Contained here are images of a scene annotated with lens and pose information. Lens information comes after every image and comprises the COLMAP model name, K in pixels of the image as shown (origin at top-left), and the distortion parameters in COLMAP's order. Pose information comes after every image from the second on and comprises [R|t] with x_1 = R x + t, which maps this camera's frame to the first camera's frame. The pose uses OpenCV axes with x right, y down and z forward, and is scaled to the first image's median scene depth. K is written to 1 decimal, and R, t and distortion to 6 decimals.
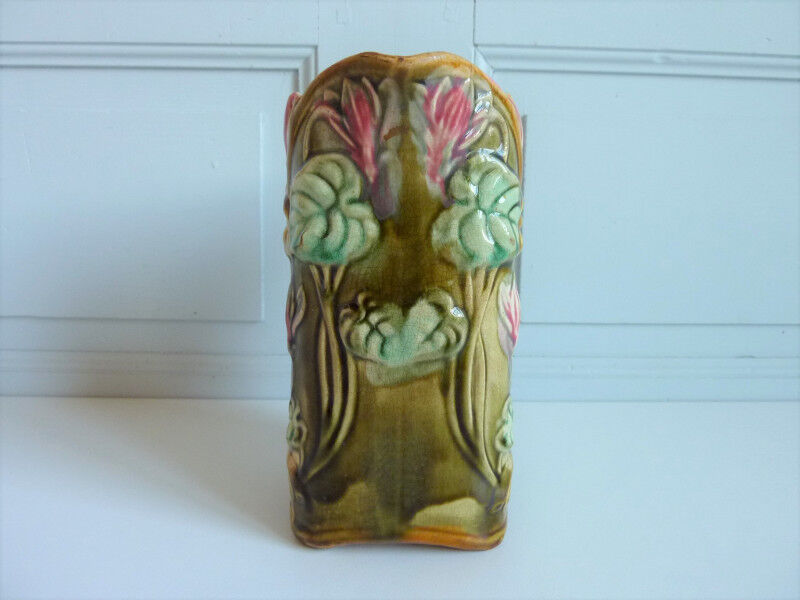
lens RADIAL K [[620.6, 0, 352.8], [0, 620.6, 298.5], [0, 0, 1]] dist [-0.005138, 0.005928]
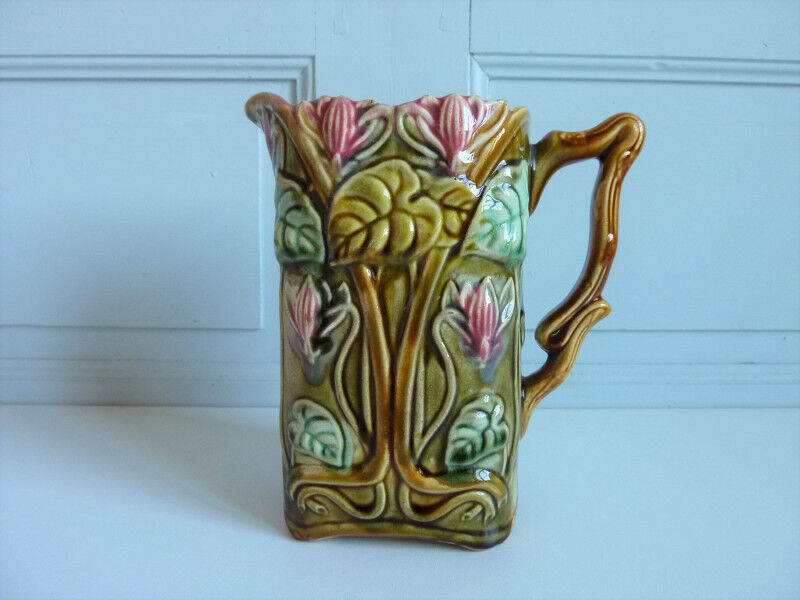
lens RADIAL K [[620.6, 0, 437.5], [0, 620.6, 294.5], [0, 0, 1]] dist [-0.005138, 0.005928]
pose [[0.999882, -0.004601, -0.014690, 0.154698], [0.004311, 0.999796, -0.019719, 0.001714], [0.014778, 0.019653, 0.999698, 0.000421]]
